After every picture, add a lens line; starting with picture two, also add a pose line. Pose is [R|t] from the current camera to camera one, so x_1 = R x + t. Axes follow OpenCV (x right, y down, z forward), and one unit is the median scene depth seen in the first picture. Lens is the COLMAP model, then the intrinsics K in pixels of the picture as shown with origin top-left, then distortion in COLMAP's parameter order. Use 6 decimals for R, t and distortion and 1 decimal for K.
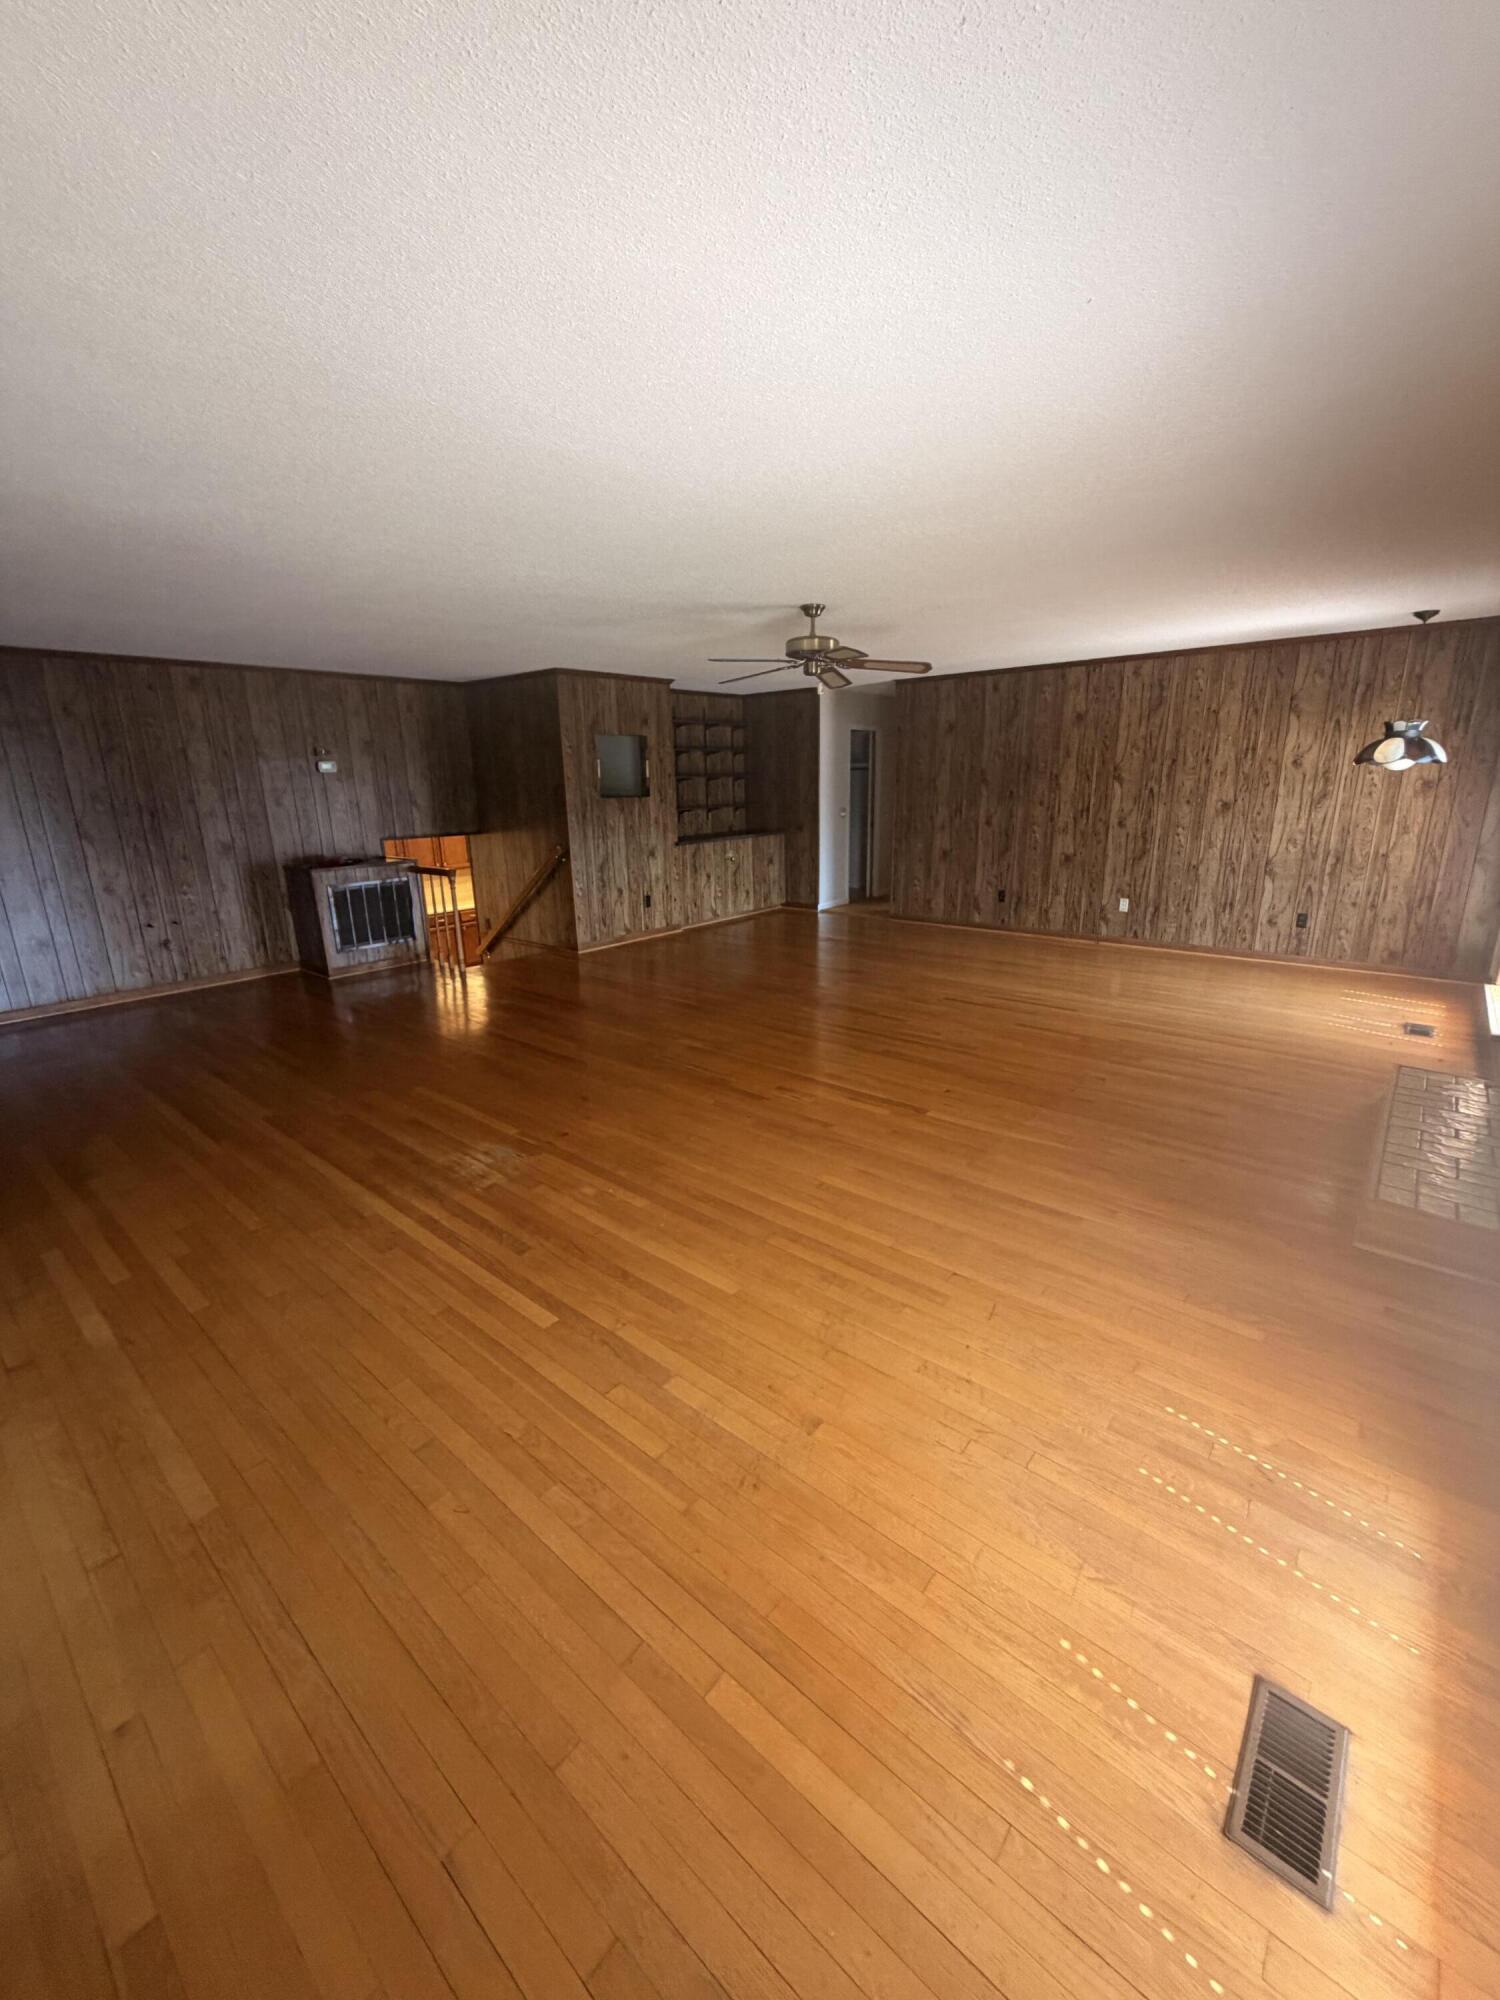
lens RADIAL K [[797.6, 0, 745.6], [0, 797.6, 996.1], [0, 0, 1]] dist [0.003045, -0.000597]
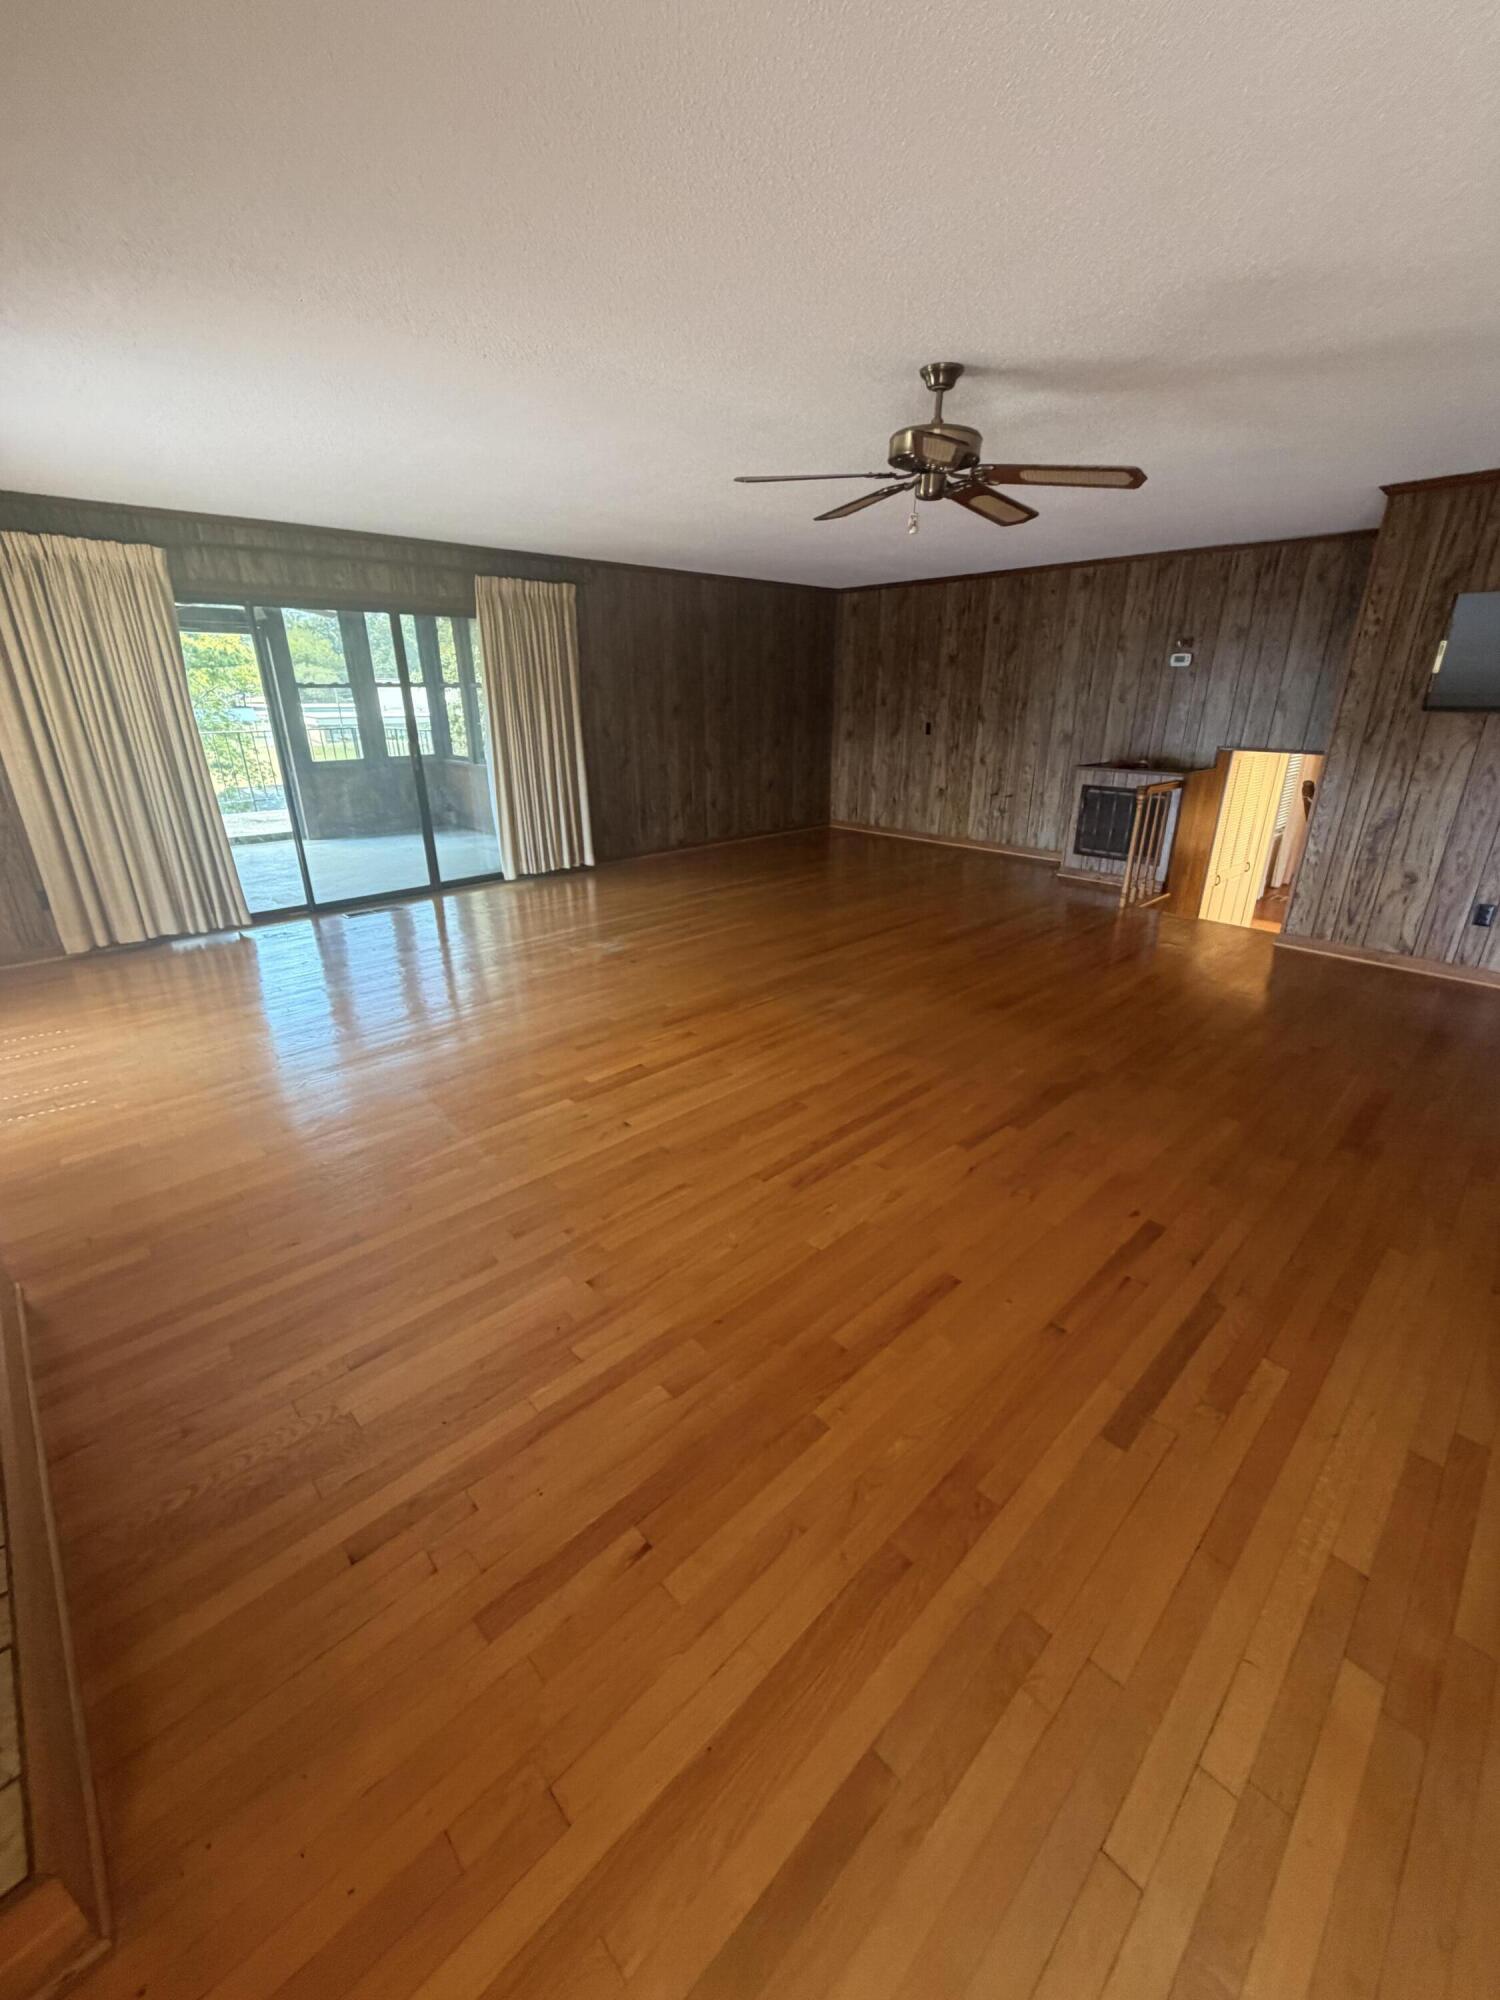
lens RADIAL K [[797.6, 0, 754.7], [0, 797.6, 998.0], [0, 0, 1]] dist [0.003045, -0.000597]
pose [[-0.093804, 0.380032, -0.920205, 0.518556], [-0.264911, 0.881432, 0.391024, -0.178165], [0.959699, 0.280452, 0.017992, 0.635636]]
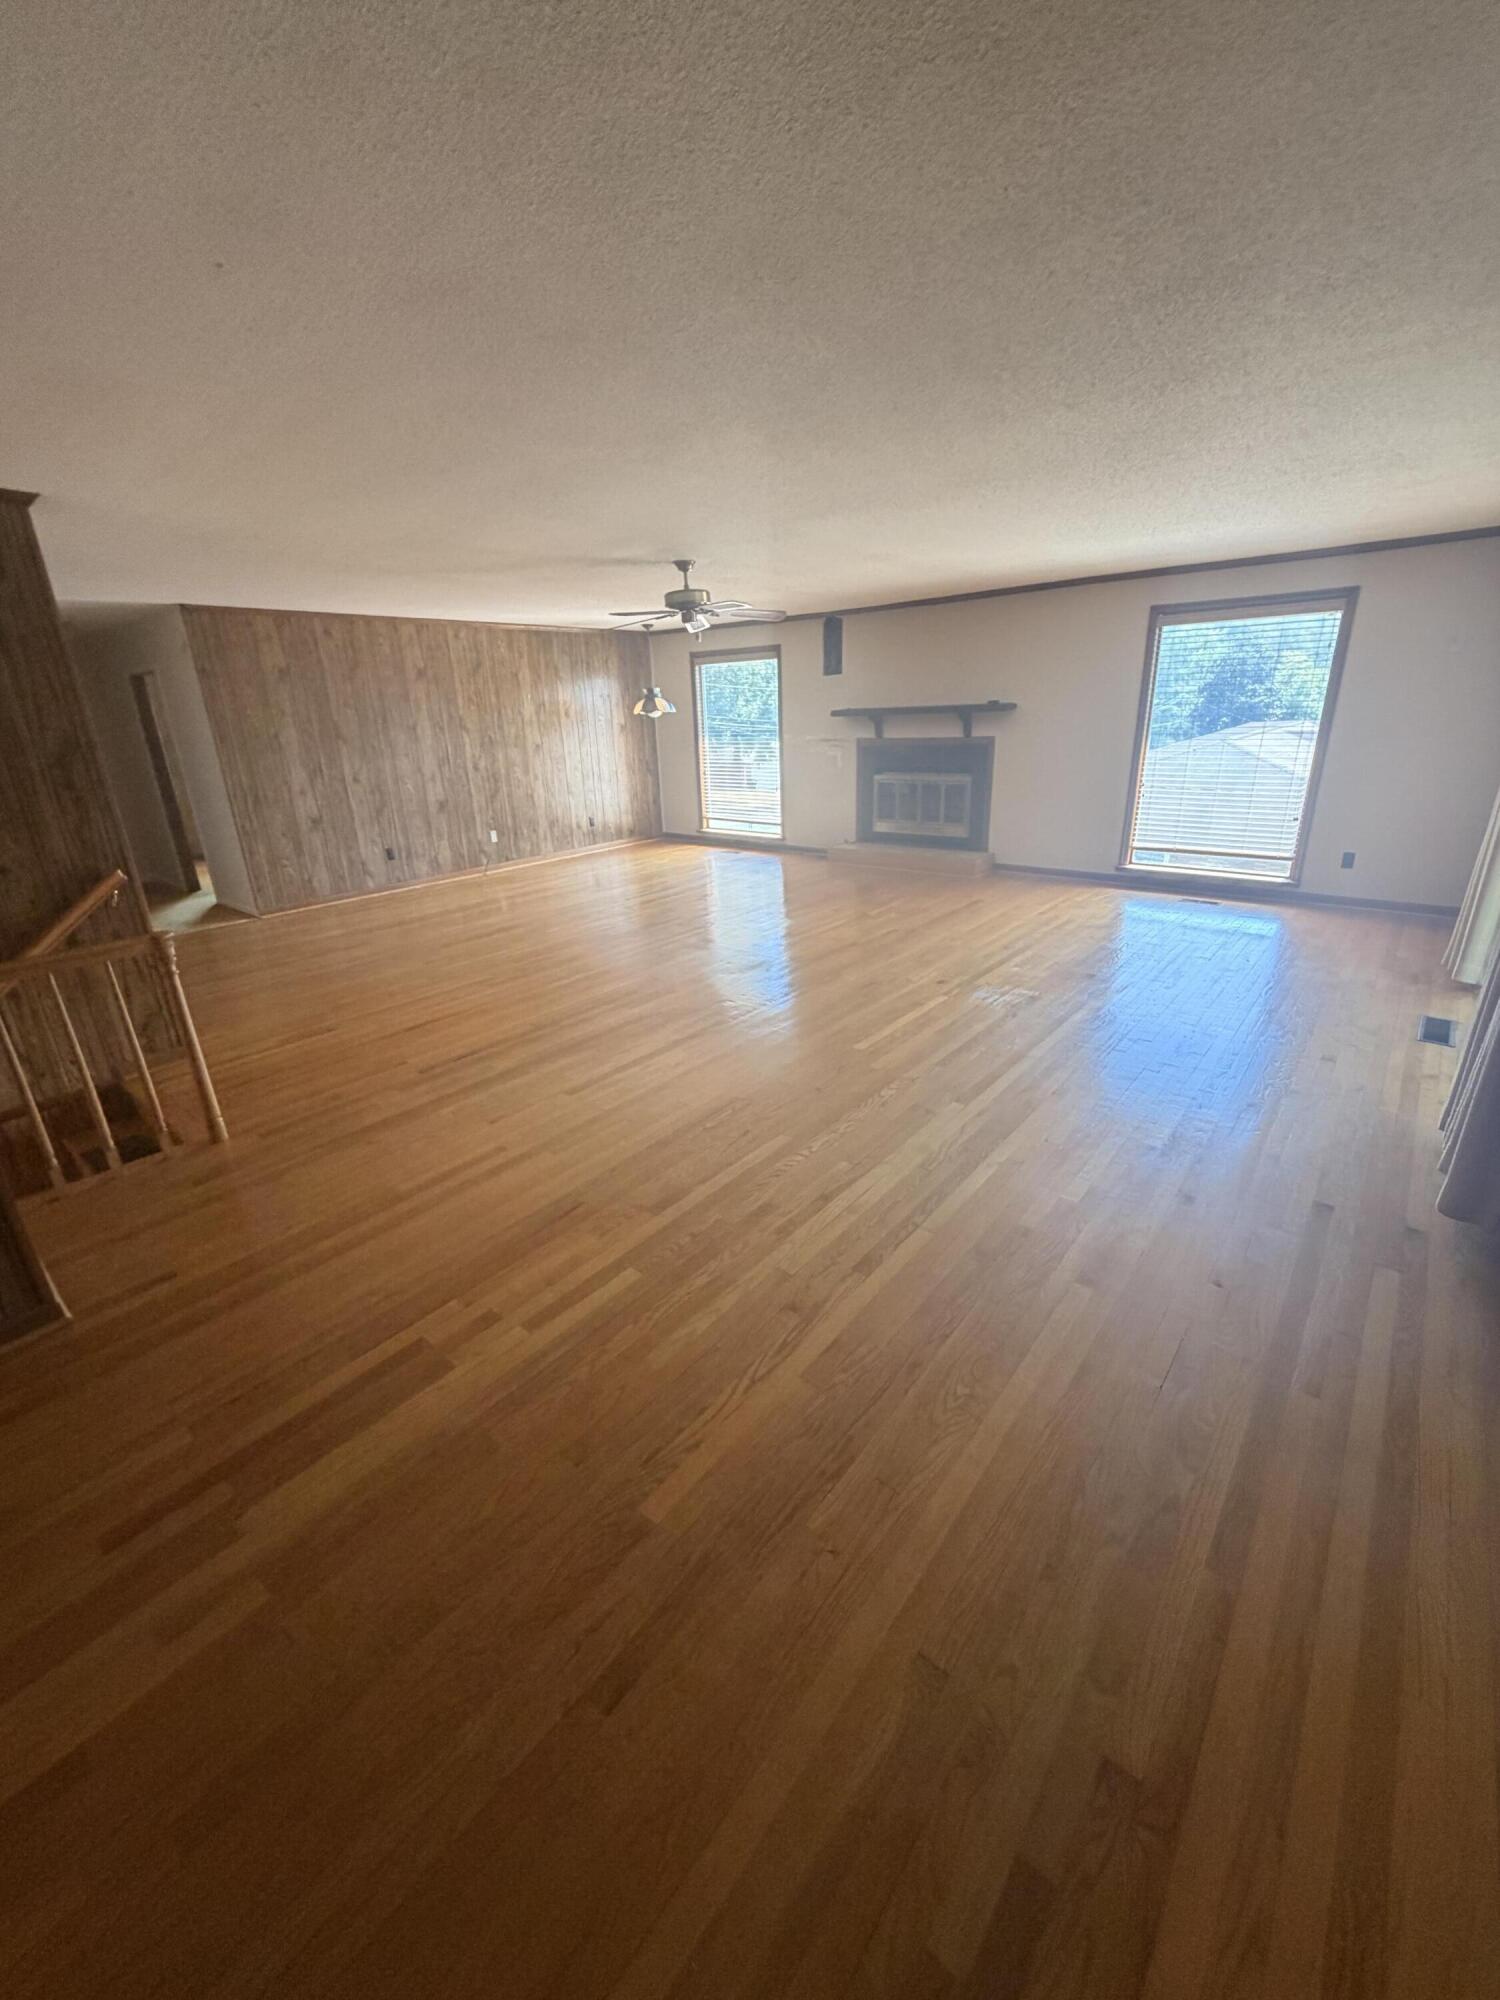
lens RADIAL K [[797.6, 0, 742.4], [0, 797.6, 1001.1], [0, 0, 1]] dist [0.003045, -0.000597]
pose [[0.000619, -0.323080, 0.946371, -0.779582], [0.303962, 0.901654, 0.307615, -0.155547], [-0.952684, 0.287471, 0.098763, 0.638419]]
